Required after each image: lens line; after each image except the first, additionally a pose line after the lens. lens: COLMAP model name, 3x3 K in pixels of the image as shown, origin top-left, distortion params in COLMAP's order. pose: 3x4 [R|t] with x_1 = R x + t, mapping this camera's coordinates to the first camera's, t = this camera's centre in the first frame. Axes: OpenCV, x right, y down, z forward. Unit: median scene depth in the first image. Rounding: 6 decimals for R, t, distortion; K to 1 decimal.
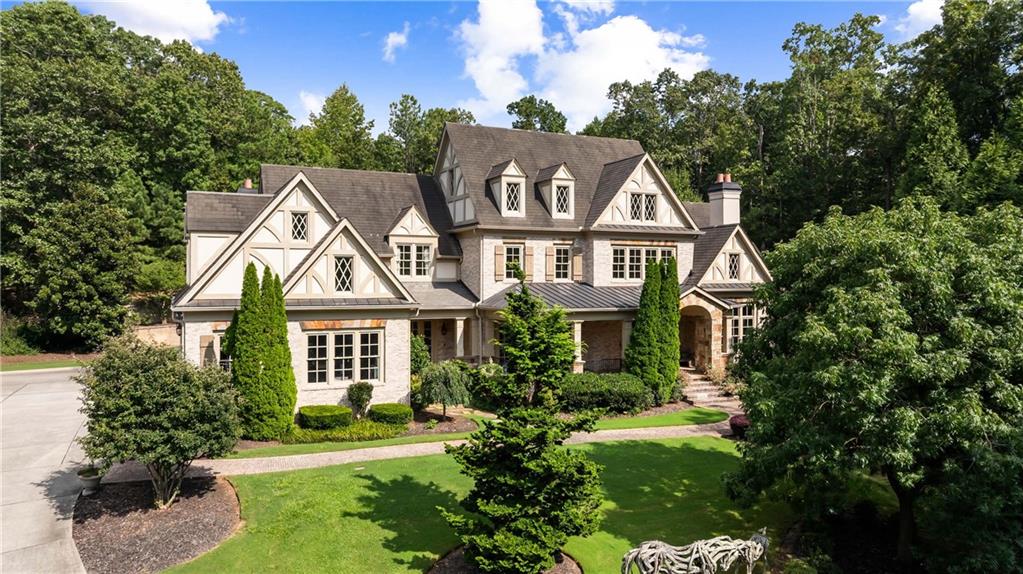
lens RADIAL K [[719.9, 0, 512.4], [0, 719.9, 279.0], [0, 0, 1]] dist [-0.016936, -0.004968]
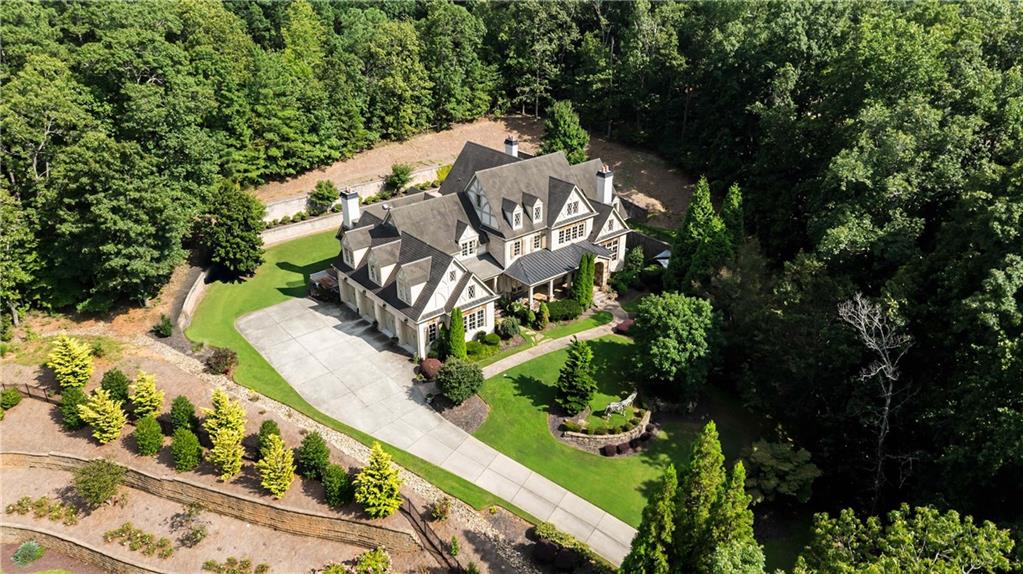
lens RADIAL K [[719.9, 0, 512.3], [0, 719.9, 285.4], [0, 0, 1]] dist [-0.016936, -0.004968]
pose [[0.965930, -0.116164, 0.231269, -0.507889], [0.001822, 0.896638, 0.442761, -0.848433], [-0.258798, -0.427255, 0.866301, -0.873451]]
